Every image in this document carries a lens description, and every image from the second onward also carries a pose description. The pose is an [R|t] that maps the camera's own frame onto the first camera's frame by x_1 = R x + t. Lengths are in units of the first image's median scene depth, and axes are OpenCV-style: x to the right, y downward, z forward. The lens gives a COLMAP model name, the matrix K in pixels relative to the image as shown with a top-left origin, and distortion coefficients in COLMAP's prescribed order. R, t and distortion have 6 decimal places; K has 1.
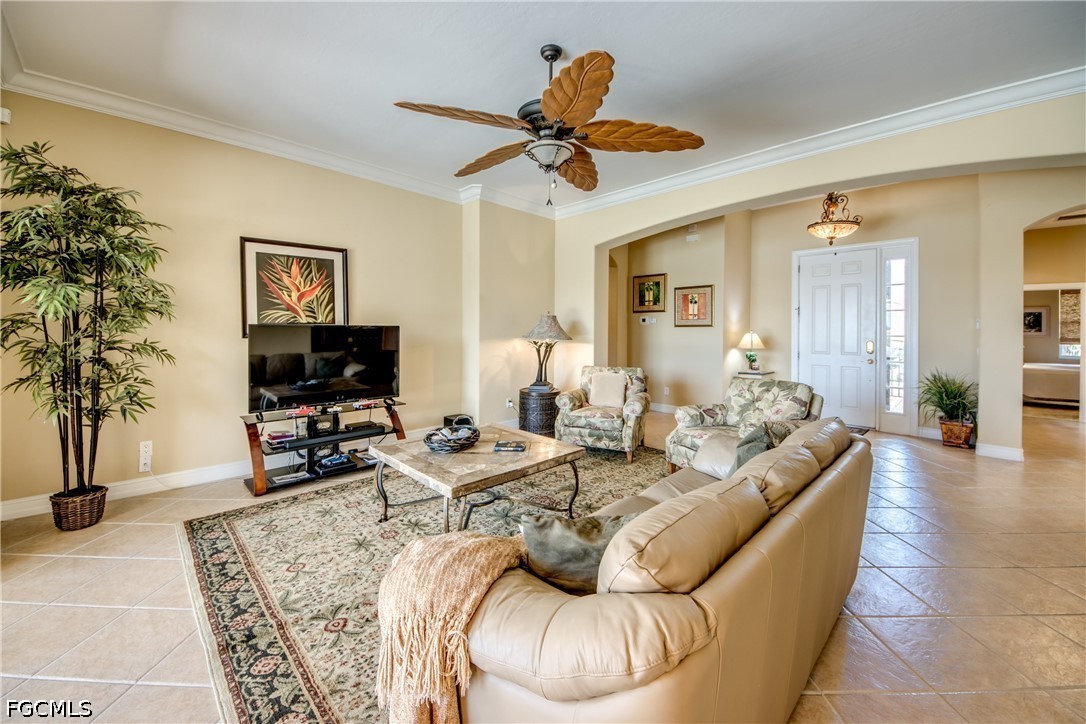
lens RADIAL K [[408.9, 0, 543.9], [0, 408.9, 332.1], [0, 0, 1]] dist [0.022397, -0.018301]
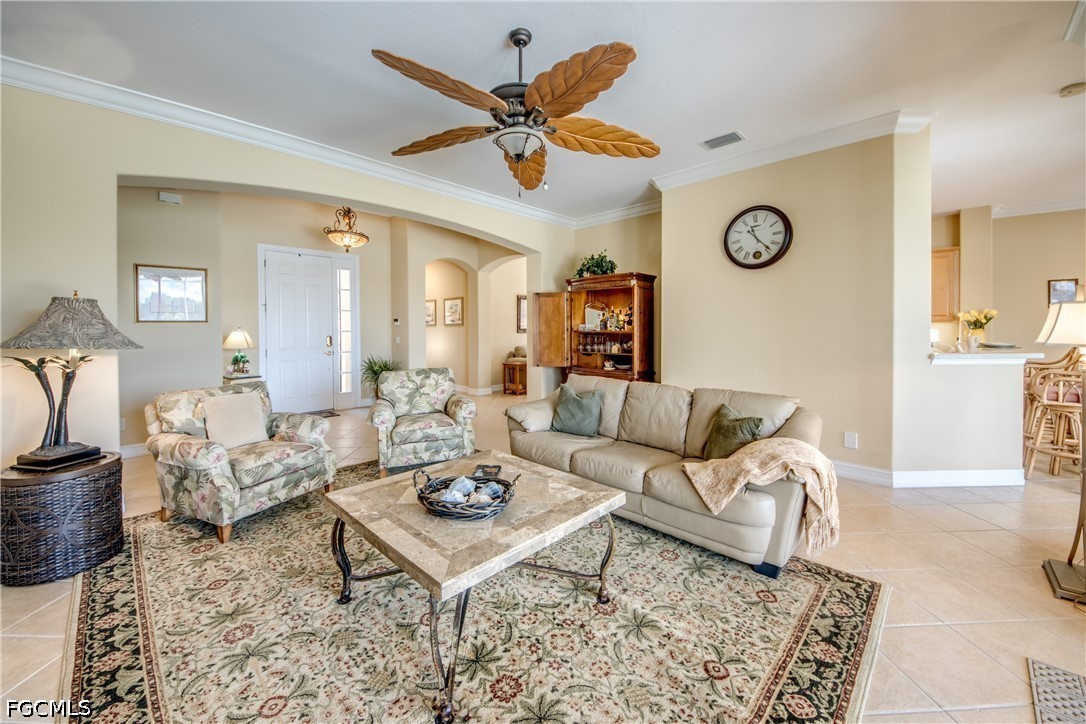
lens RADIAL K [[420.8, 0, 544.1], [0, 420.8, 326.9], [0, 0, 1]] dist [0.001219, -0.010318]
pose [[-0.012076, -0.007300, 0.999900, -1.552355], [0.013105, 0.999886, 0.007458, -0.019953], [-0.999841, 0.013194, -0.011979, 1.542947]]
